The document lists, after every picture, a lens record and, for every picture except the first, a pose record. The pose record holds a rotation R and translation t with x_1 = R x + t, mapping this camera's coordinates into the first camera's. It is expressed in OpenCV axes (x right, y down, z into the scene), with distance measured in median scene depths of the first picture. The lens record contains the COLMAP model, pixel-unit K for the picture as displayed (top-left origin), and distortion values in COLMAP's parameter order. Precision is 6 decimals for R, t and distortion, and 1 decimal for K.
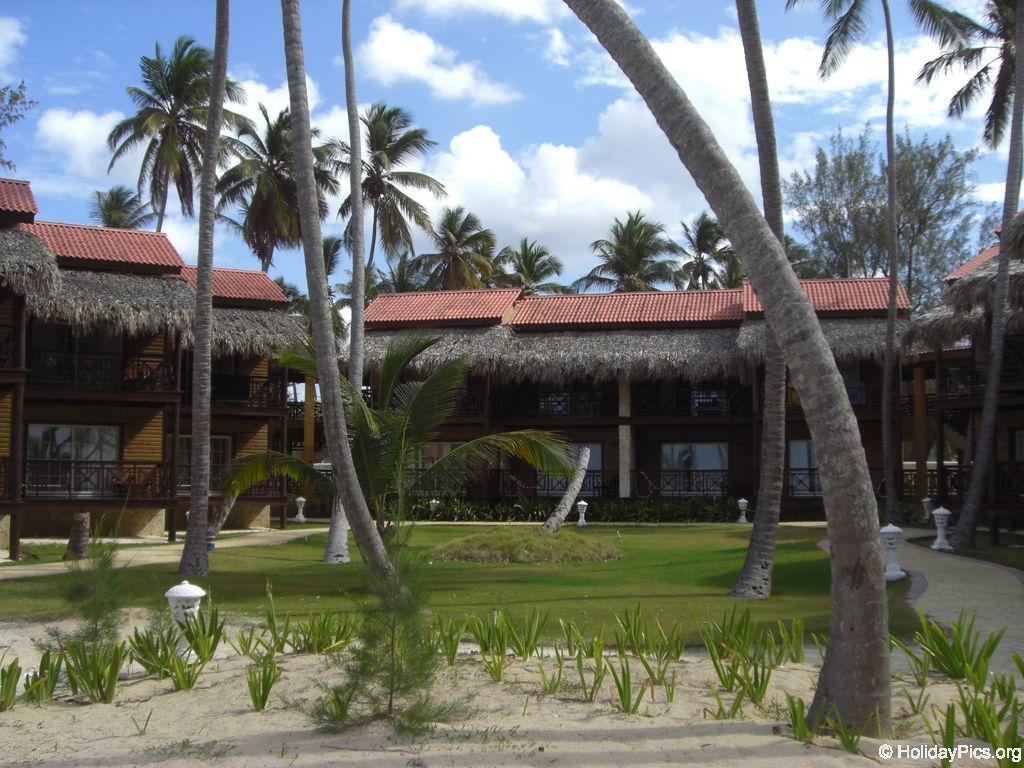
lens RADIAL K [[1143.2, 0, 503.5], [0, 1143.2, 409.8], [0, 0, 1]] dist [-0.228210, 0.312471]
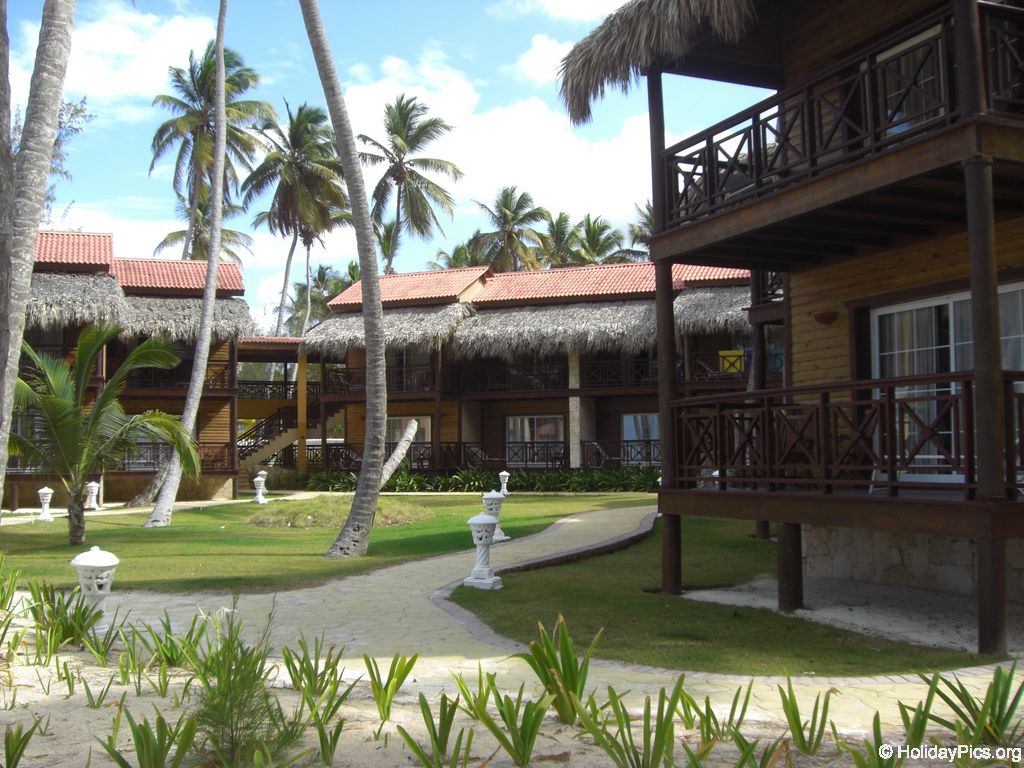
lens RADIAL K [[1143.2, 0, 503.5], [0, 1143.2, 409.8], [0, 0, 1]] dist [-0.228210, 0.312471]
pose [[0.984484, -0.020976, -0.174215, 0.223340], [0.024921, 0.999479, 0.020491, 0.002564], [0.173695, -0.024515, 0.984494, -0.016266]]
